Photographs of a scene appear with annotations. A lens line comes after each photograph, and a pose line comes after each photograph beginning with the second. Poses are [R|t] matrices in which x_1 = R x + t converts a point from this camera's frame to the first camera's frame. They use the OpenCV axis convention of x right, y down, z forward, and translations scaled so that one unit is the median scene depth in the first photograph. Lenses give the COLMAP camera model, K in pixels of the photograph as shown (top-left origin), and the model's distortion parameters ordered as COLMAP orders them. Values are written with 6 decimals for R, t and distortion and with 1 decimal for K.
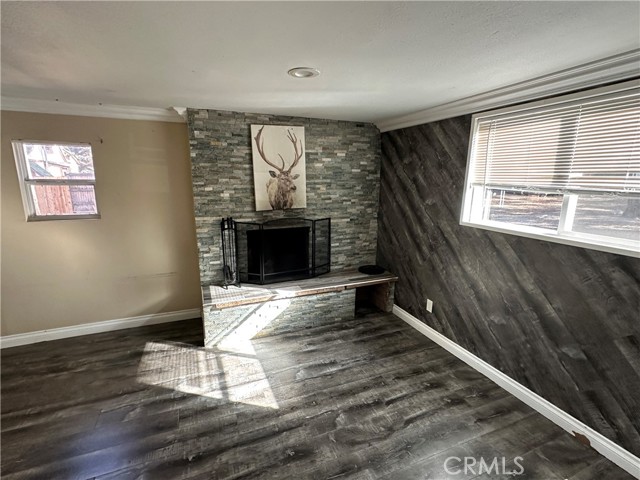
lens RADIAL K [[303.7, 0, 320.0], [0, 303.7, 240.0], [0, 0, 1]] dist [-0.001010, 0.000112]
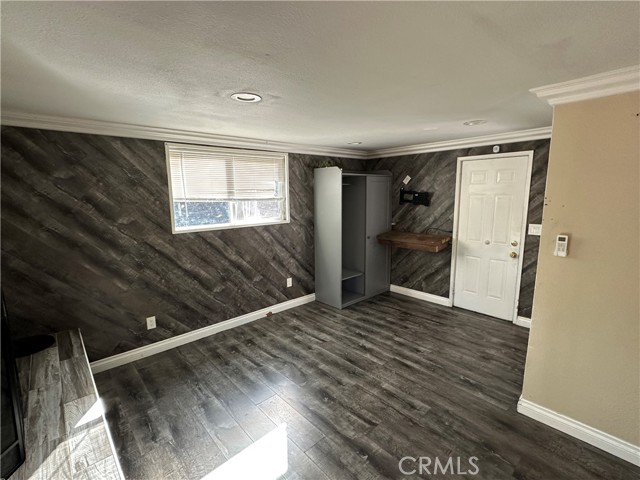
lens RADIAL K [[303.7, 0, 320.0], [0, 303.7, 240.0], [0, 0, 1]] dist [-0.001010, 0.000112]
pose [[-0.341889, -0.154872, 0.926891, -0.847149], [0.203464, 0.950732, 0.233905, -0.193401], [-0.917450, 0.268559, -0.293534, 0.858807]]
